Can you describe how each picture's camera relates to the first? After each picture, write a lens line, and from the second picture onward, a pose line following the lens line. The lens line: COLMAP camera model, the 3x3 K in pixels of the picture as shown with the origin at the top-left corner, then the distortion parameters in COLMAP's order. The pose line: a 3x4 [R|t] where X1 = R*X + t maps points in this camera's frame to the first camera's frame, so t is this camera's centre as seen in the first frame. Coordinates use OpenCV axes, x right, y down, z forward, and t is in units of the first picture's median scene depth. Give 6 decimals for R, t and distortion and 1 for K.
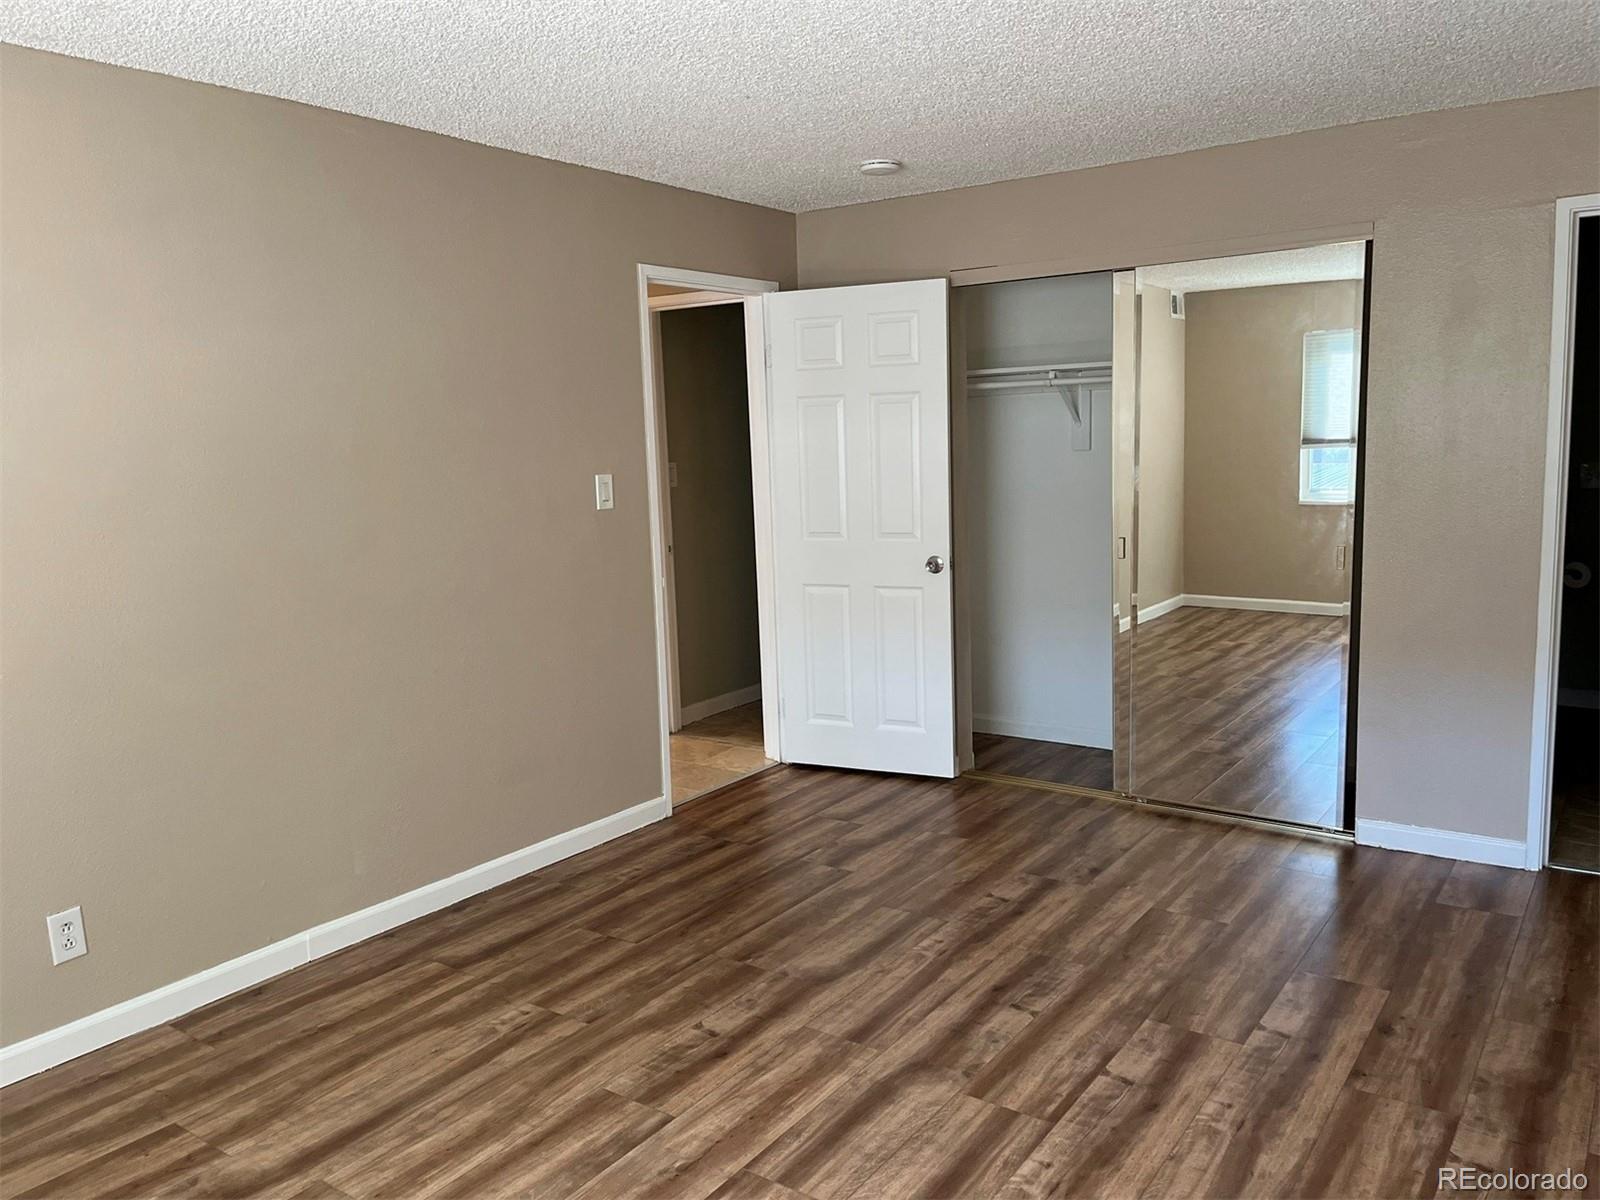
lens RADIAL K [[1196.9, 0, 802.4], [0, 1196.9, 601.3], [0, 0, 1]] dist [-0.005228, 0.002216]
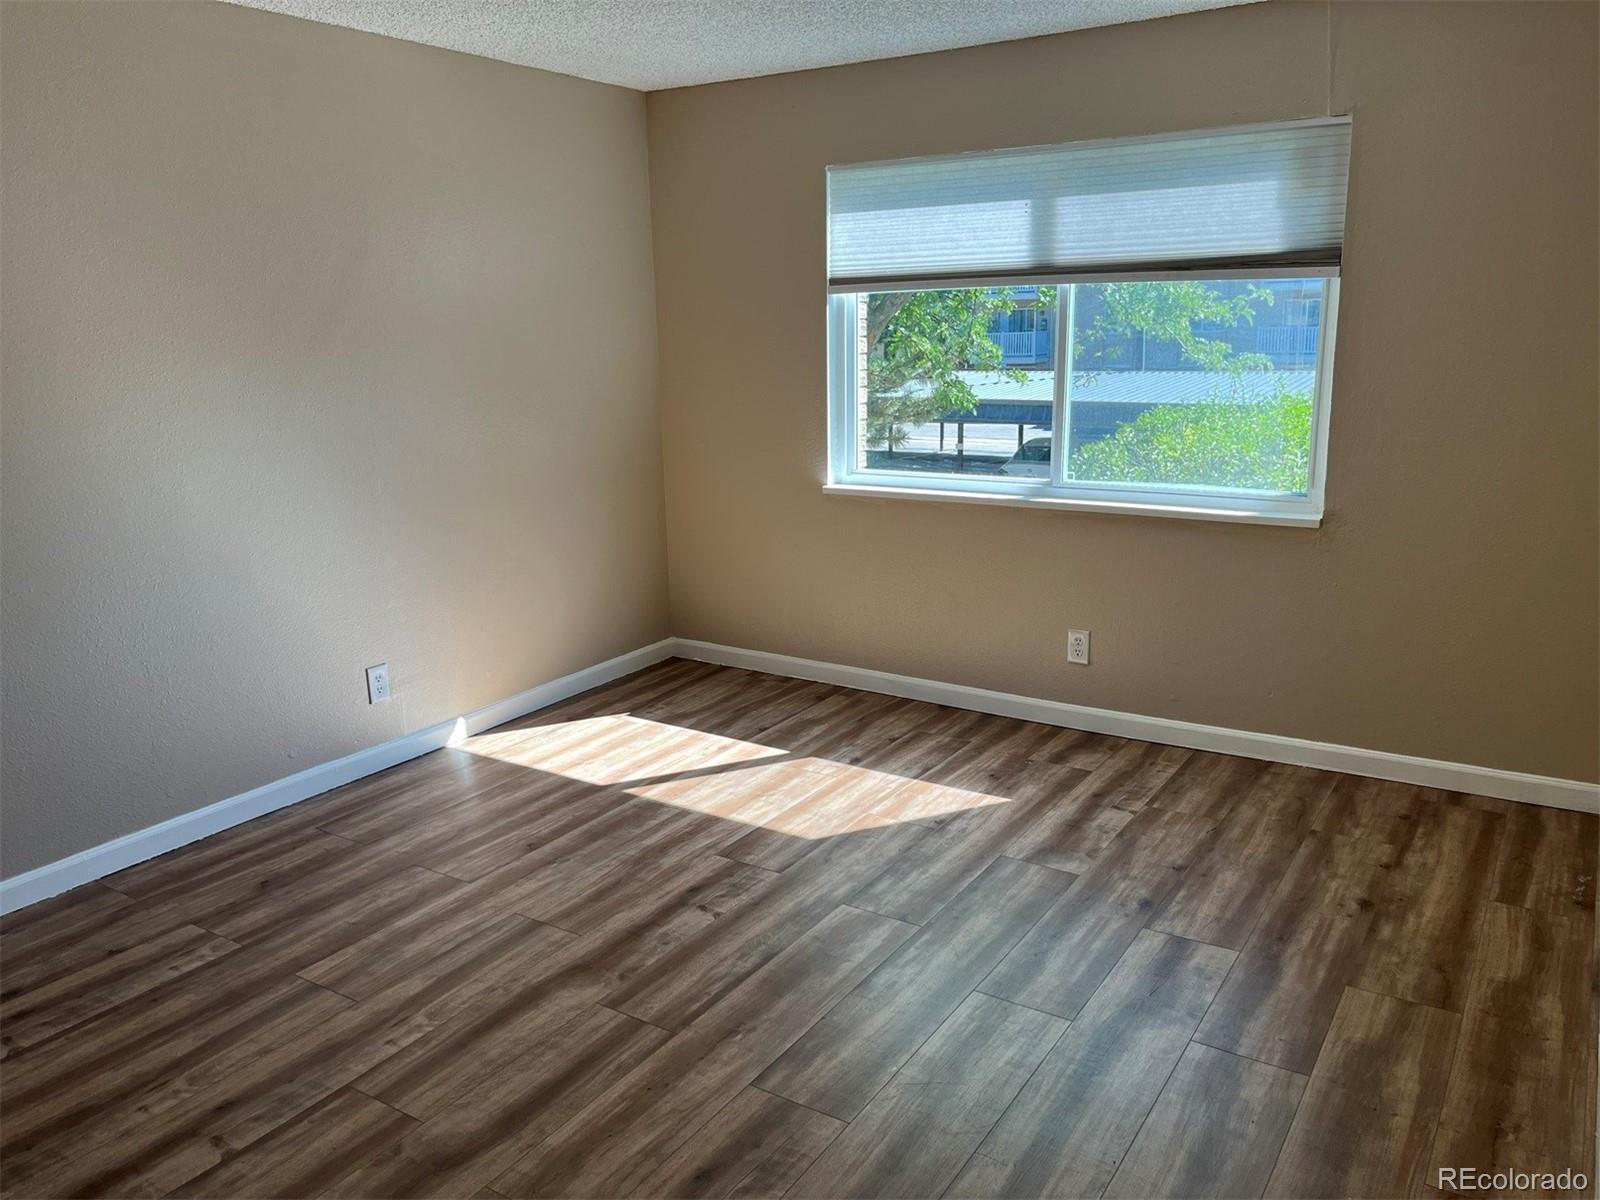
lens RADIAL K [[1196.9, 0, 801.1], [0, 1196.9, 609.1], [0, 0, 1]] dist [-0.005228, 0.002216]
pose [[-0.997757, 0.059651, -0.030368, -0.139784], [0.042846, 0.917715, 0.394923, -0.263911], [0.051426, 0.392736, -0.918212, 1.706553]]
